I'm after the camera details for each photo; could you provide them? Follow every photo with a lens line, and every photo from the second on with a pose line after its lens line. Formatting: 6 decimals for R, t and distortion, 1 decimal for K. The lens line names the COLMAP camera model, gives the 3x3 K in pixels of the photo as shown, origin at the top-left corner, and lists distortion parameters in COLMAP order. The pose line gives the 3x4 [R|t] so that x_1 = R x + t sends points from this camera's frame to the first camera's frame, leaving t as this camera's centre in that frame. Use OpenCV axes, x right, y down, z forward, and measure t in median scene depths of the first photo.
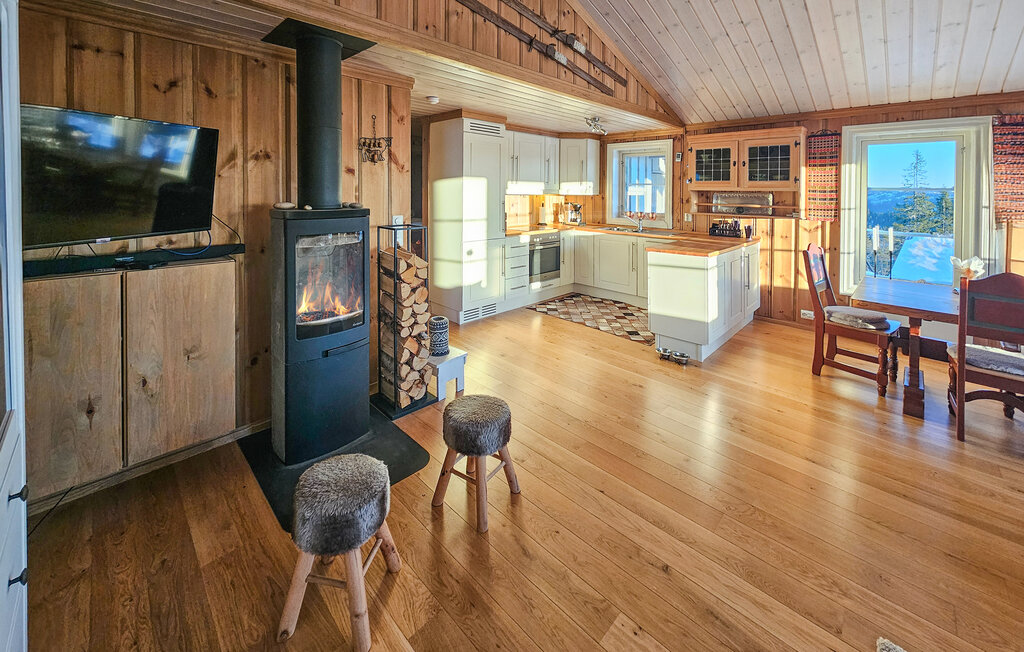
lens RADIAL K [[410.3, 0, 540.1], [0, 410.3, 326.2], [0, 0, 1]] dist [-0.000007, 0.000057]
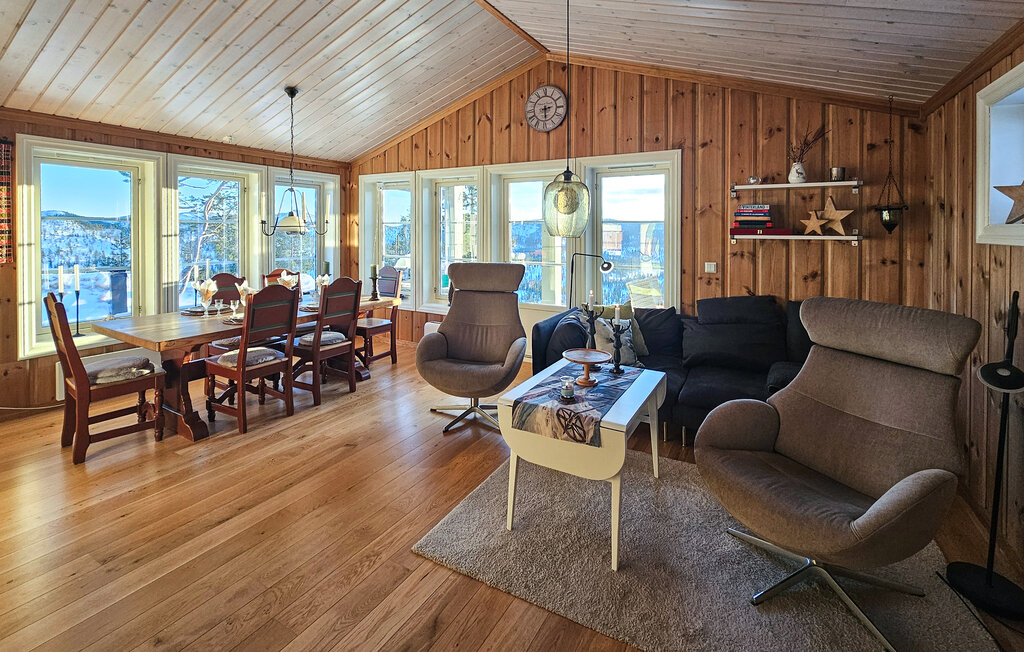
lens RADIAL K [[410.3, 0, 540.1], [0, 410.3, 326.2], [0, 0, 1]] dist [-0.000007, 0.000057]
pose [[-0.216093, -0.238464, 0.946804, -0.224620], [0.303523, 0.905263, 0.297276, -0.106966], [-0.927996, 0.351616, -0.123242, 0.332628]]
